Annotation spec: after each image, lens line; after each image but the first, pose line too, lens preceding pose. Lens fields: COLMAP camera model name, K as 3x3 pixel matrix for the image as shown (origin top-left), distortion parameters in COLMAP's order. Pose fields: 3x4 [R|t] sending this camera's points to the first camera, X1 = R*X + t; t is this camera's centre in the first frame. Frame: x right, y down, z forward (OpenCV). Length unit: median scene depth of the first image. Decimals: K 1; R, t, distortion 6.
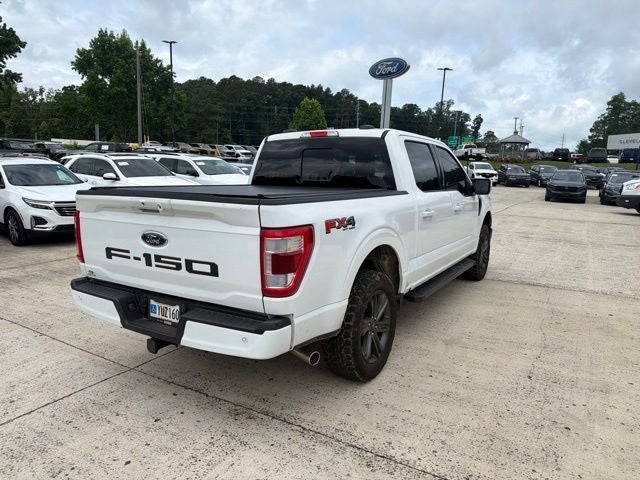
lens RADIAL K [[448.5, 0, 321.8], [0, 448.5, 244.6], [0, 0, 1]] dist [0.047631, -0.066258]
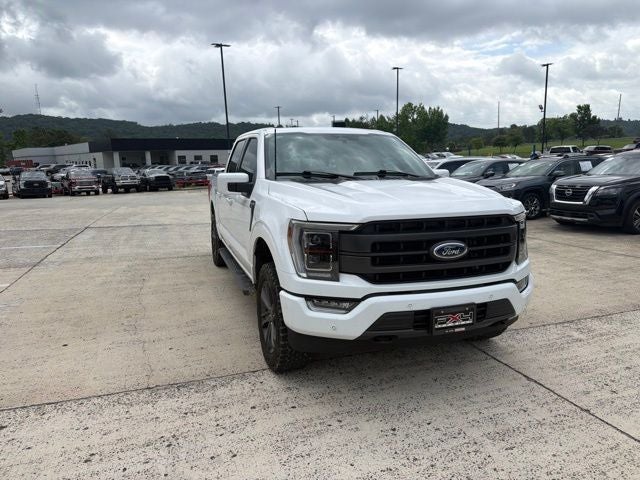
lens RADIAL K [[449.3, 0, 322.7], [0, 449.3, 237.3], [0, 0, 1]] dist [0.048366, -0.067174]
pose [[-0.634678, 0.120963, -0.763250, 0.872267], [-0.122889, 0.959307, 0.254222, -0.261626], [0.762943, 0.255144, -0.593986, 1.646701]]
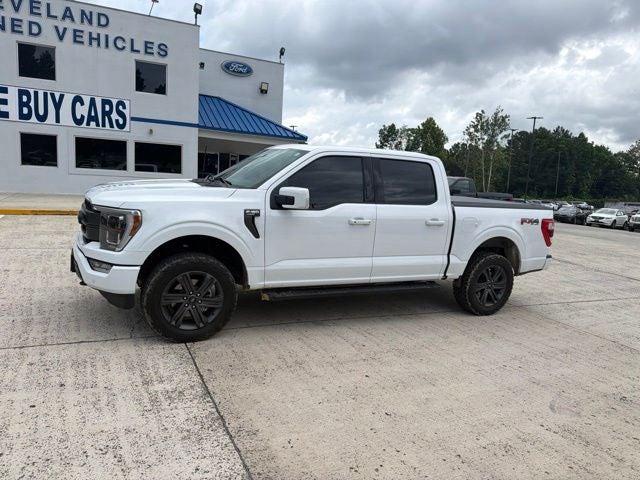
lens RADIAL K [[447.3, 0, 318.5], [0, 447.3, 242.8], [0, 0, 1]] dist [0.047012, -0.057386]
pose [[-0.844985, -0.160322, 0.510192, -0.427849], [-0.002228, 0.955053, 0.296425, -0.332276], [-0.534785, 0.249339, -0.807363, 1.896819]]
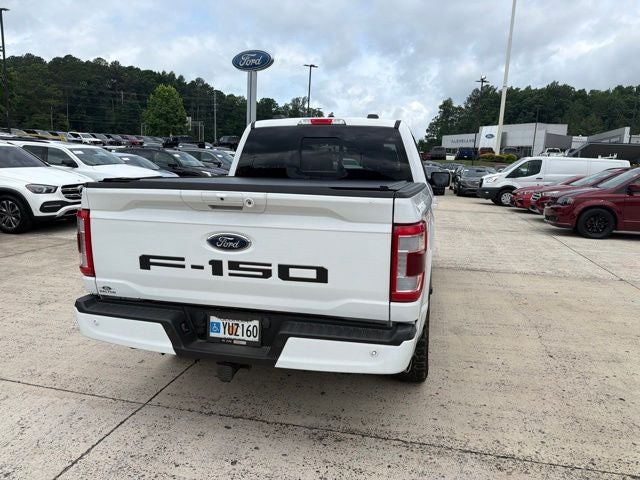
lens RADIAL K [[448.5, 0, 321.8], [0, 448.5, 244.6], [0, 0, 1]] dist [0.047631, -0.066258]
pose [[0.952470, -0.043027, 0.301579, -0.239126], [0.038912, 0.999050, 0.019641, -0.008901], [-0.302138, -0.006972, 0.953239, 0.093422]]
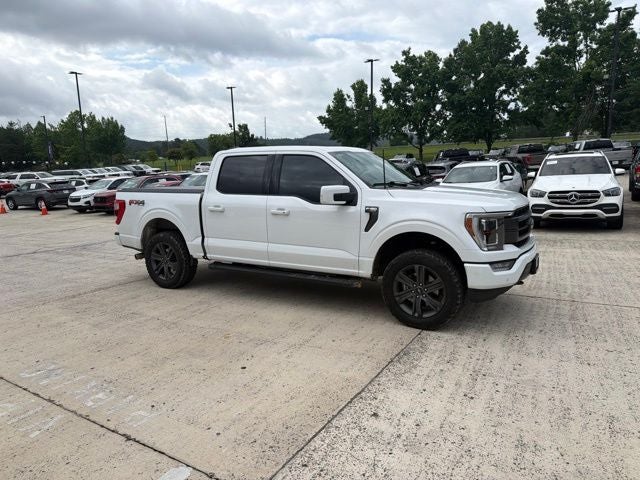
lens RADIAL K [[447.3, 0, 321.7], [0, 447.3, 240.2], [0, 0, 1]] dist [0.053559, -0.069101]
pose [[0.014432, 0.144285, -0.989431, 1.270557], [-0.138005, 0.980351, 0.140948, -0.168215], [0.990326, 0.134512, 0.034061, 1.004926]]
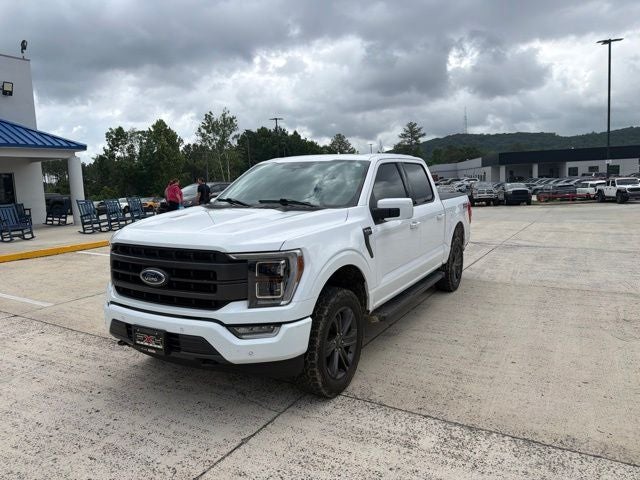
lens RADIAL K [[450.5, 0, 319.6], [0, 450.5, 229.2], [0, 0, 1]] dist [0.036051, -0.040888]
pose [[-0.999542, 0.011987, -0.027797, 0.174281], [0.004185, 0.964161, 0.265286, -0.345463], [0.029981, 0.265048, -0.963769, 2.008117]]
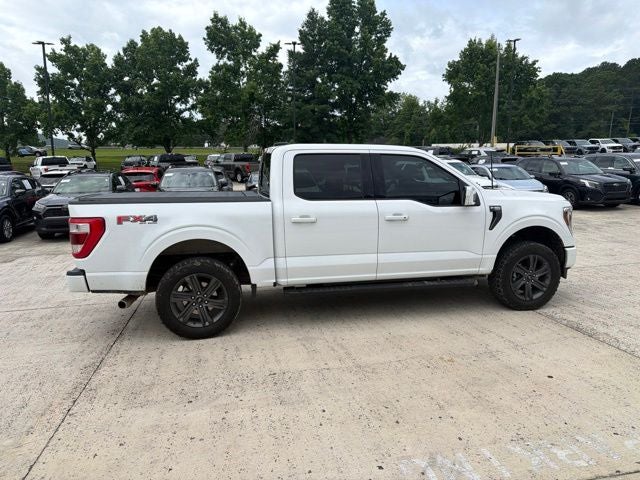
lens RADIAL K [[448.5, 0, 321.8], [0, 448.5, 244.6], [0, 0, 1]] dist [0.047631, -0.066258]
pose [[0.692355, 0.100207, -0.714565, 0.825645], [-0.098793, 0.994148, 0.043692, -0.047666], [0.714762, 0.040343, 0.698203, 0.206818]]
